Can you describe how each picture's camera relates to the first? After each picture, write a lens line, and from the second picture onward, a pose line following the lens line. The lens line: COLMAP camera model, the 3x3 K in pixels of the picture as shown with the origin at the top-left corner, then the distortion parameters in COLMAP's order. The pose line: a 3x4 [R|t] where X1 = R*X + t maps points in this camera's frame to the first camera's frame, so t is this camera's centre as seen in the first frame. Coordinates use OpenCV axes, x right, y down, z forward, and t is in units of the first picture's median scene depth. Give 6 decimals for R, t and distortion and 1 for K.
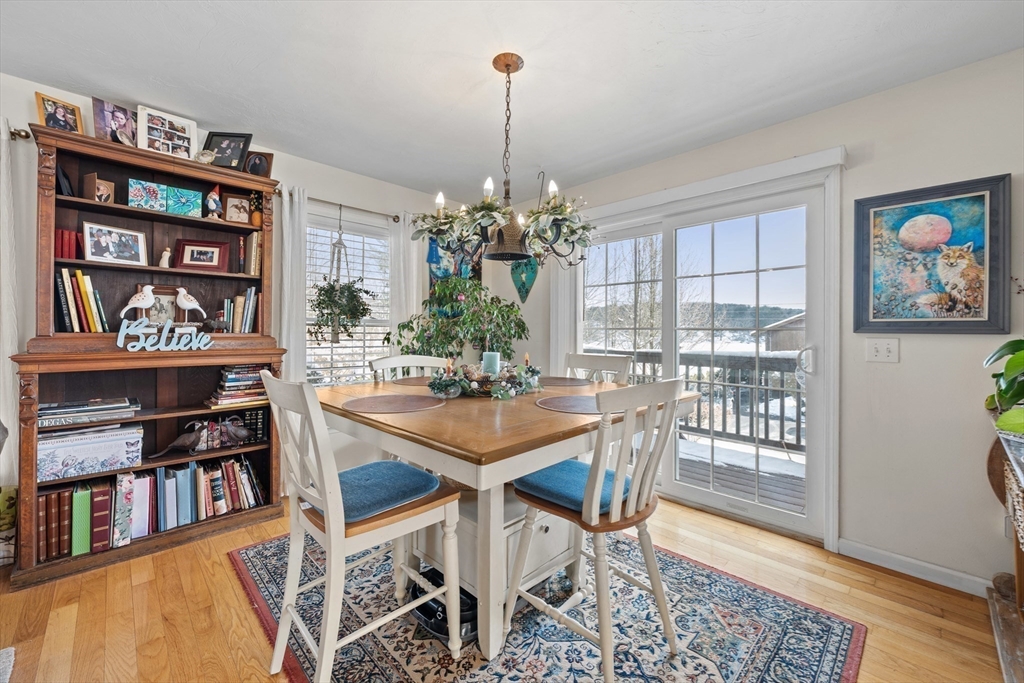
lens RADIAL K [[415.7, 0, 517.7], [0, 415.7, 332.4], [0, 0, 1]] dist [-0.001693, -0.000375]
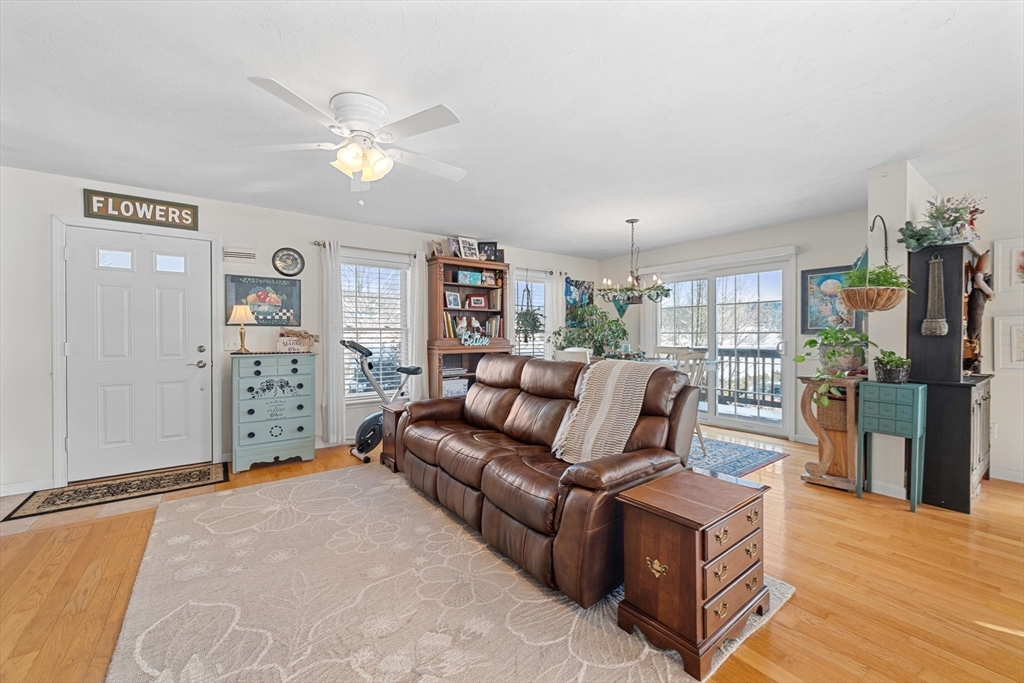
lens RADIAL K [[415.7, 0, 511.7], [0, 415.7, 340.4], [0, 0, 1]] dist [-0.001693, -0.000375]
pose [[0.988824, -0.009274, -0.148798, -0.276966], [0.010823, 0.999895, 0.009604, -0.003841], [0.148694, -0.011107, 0.988821, -1.119302]]
